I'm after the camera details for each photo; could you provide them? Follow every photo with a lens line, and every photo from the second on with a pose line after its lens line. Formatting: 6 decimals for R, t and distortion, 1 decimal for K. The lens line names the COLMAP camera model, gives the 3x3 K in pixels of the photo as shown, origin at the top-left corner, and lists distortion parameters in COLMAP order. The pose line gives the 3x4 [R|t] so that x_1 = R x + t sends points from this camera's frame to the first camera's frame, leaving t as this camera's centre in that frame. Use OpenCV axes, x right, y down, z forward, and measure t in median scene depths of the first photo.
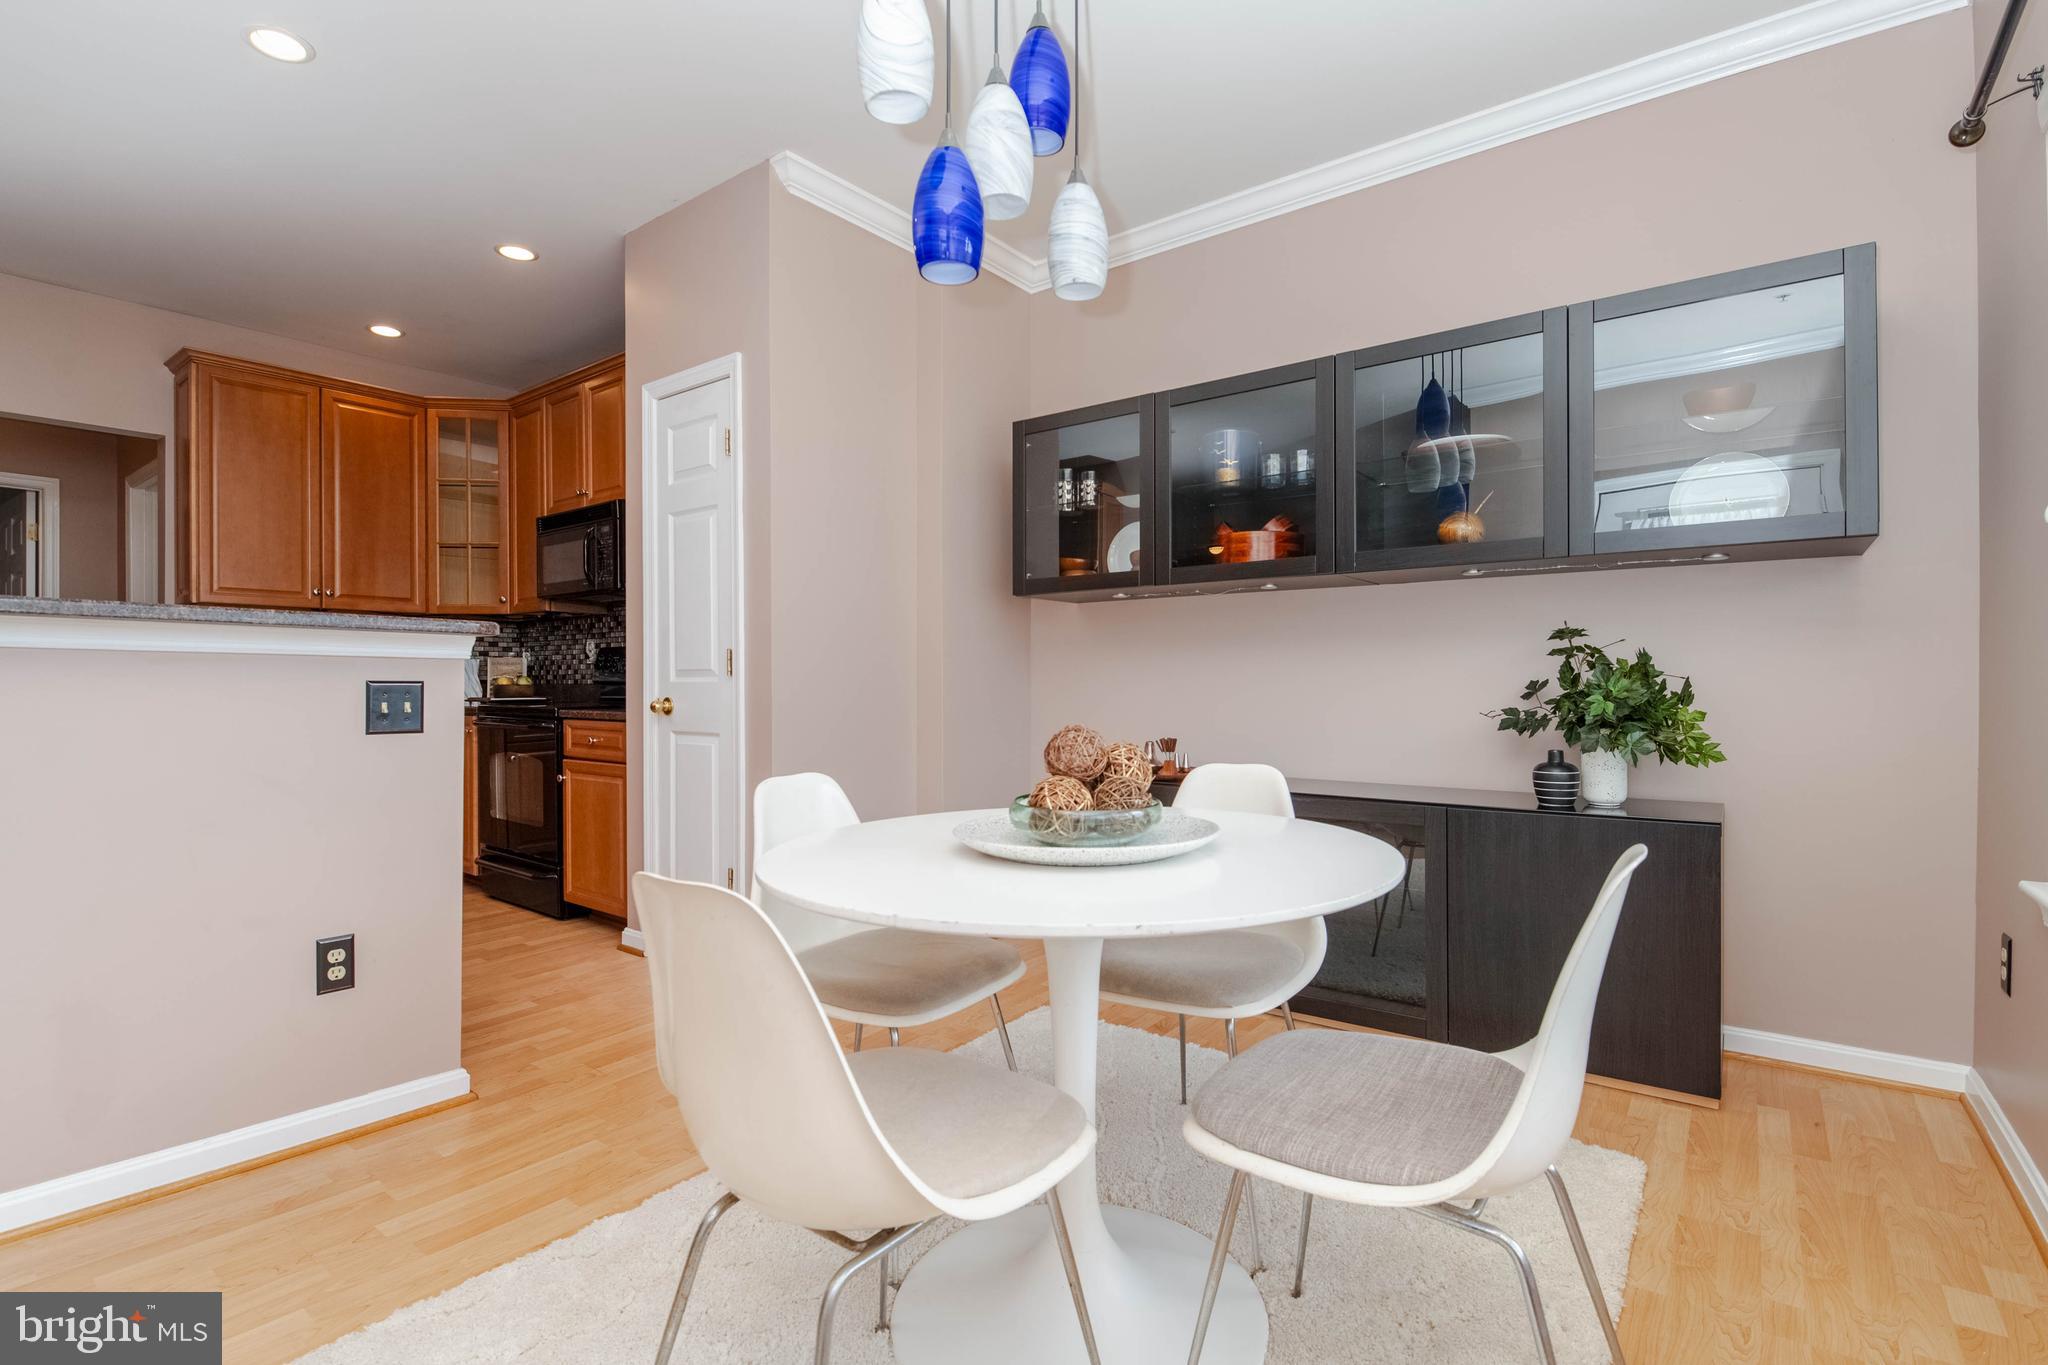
lens RADIAL K [[961.4, 0, 1029.4], [0, 961.4, 687.4], [0, 0, 1]] dist [-0.006590, -0.002188]
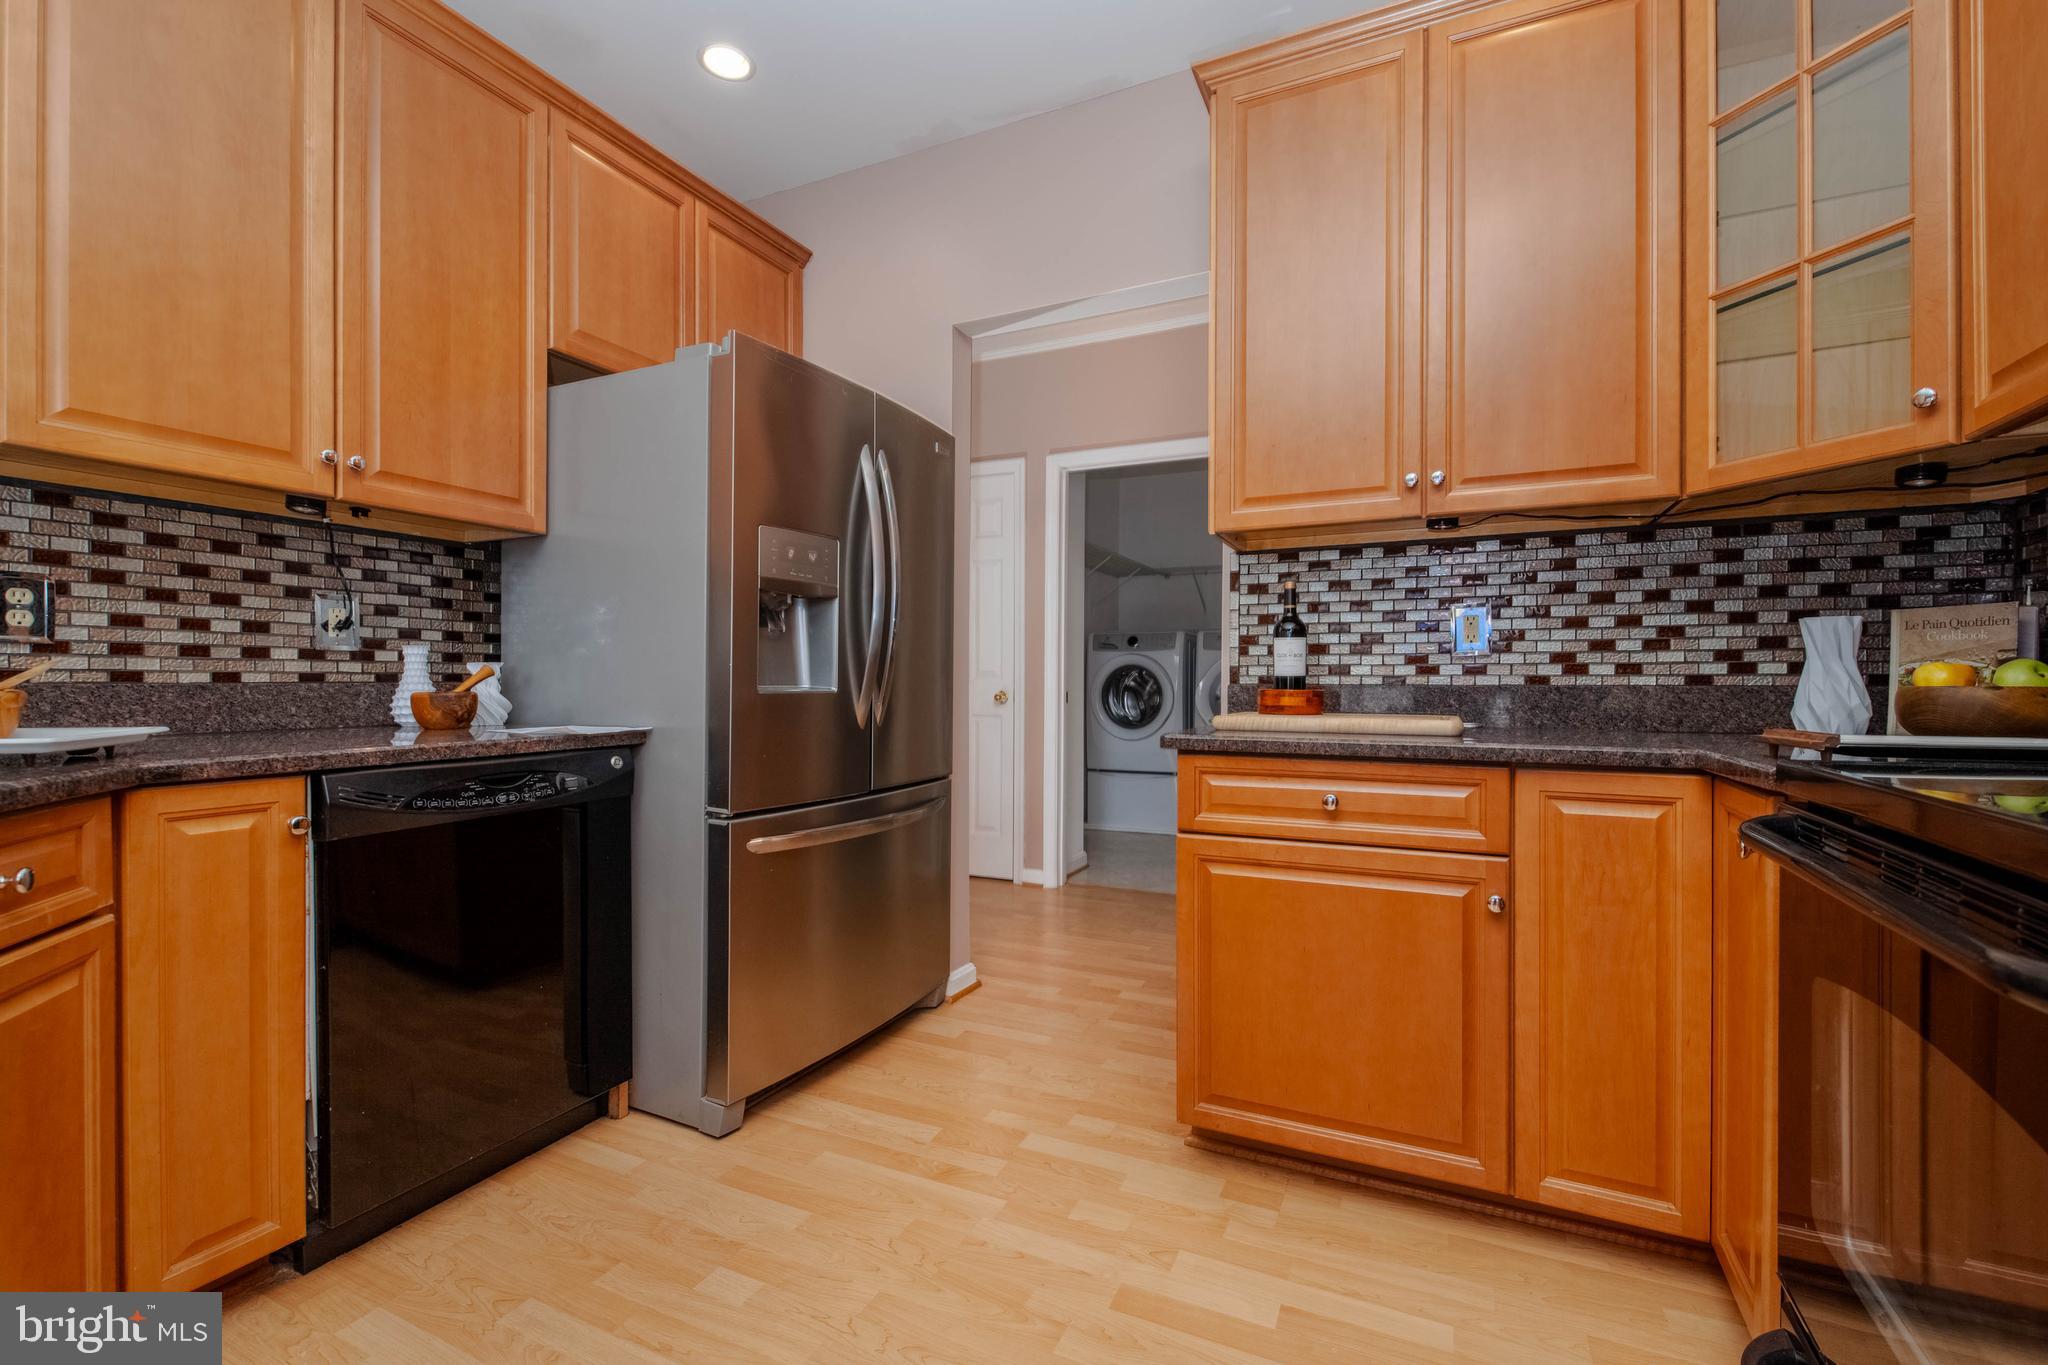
lens RADIAL K [[879.9, 0, 1035.6], [0, 879.9, 687.2], [0, 0, 1]] dist [0.002775, -0.002991]
pose [[0.220738, 0.000078, -0.975333, -0.336876], [-0.020113, 0.999788, -0.004472, 0.004596], [0.975126, 0.020604, 0.220693, 0.656034]]
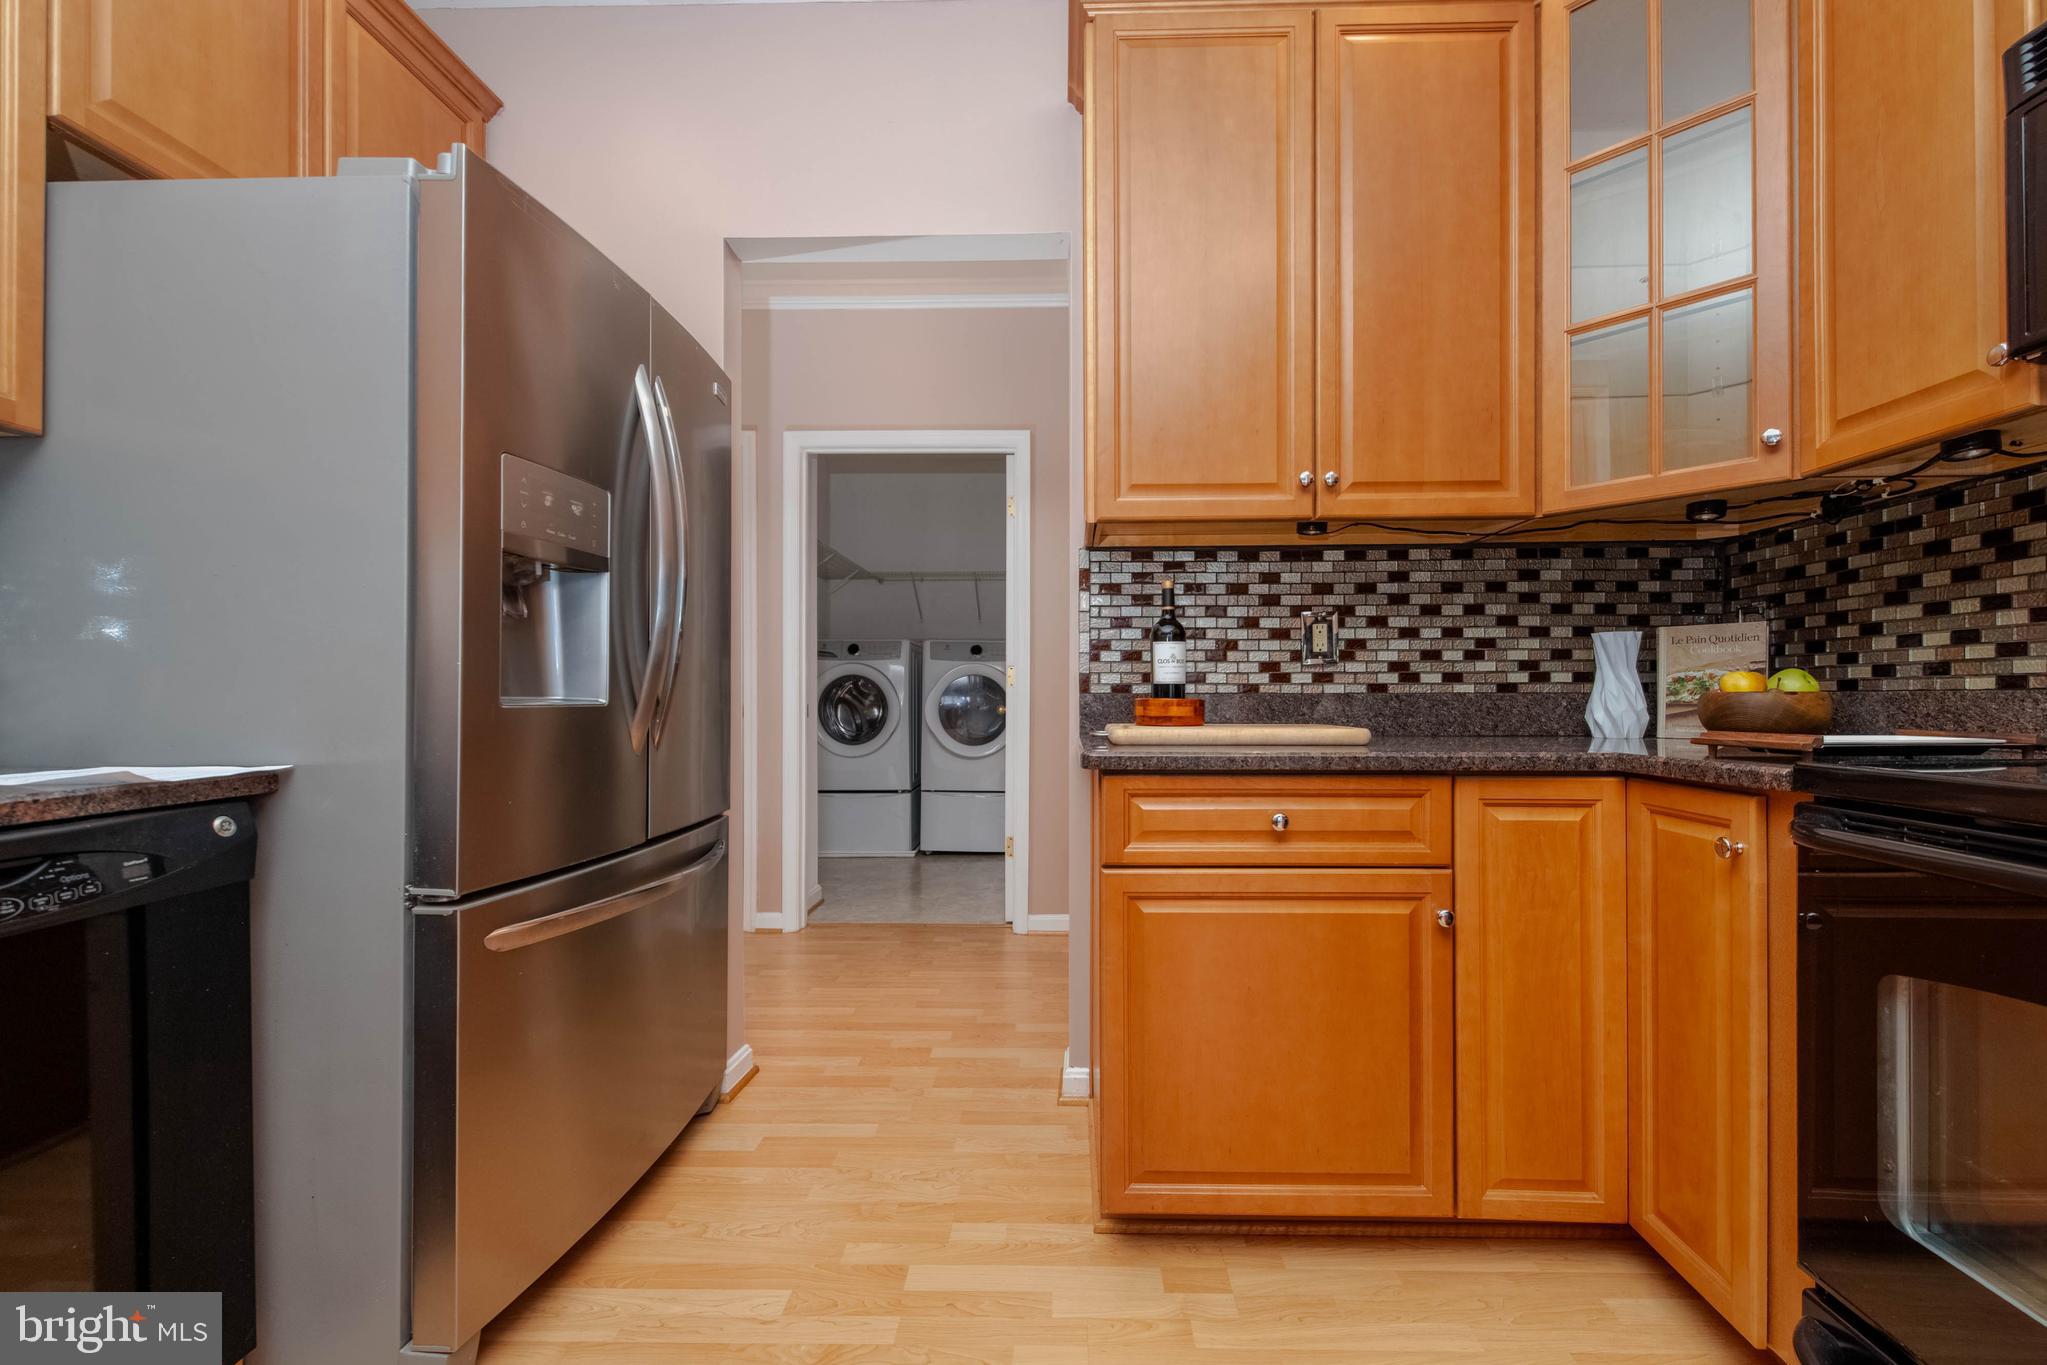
lens RADIAL K [[879.5, 0, 1059.5], [0, 879.5, 698.2], [0, 0, 1]] dist [0.002775, -0.002991]
pose [[0.596629, -0.003564, -0.802509, -0.438188], [-0.011261, 0.999854, -0.012813, 0.006654], [0.802438, 0.016682, 0.596502, 0.601434]]
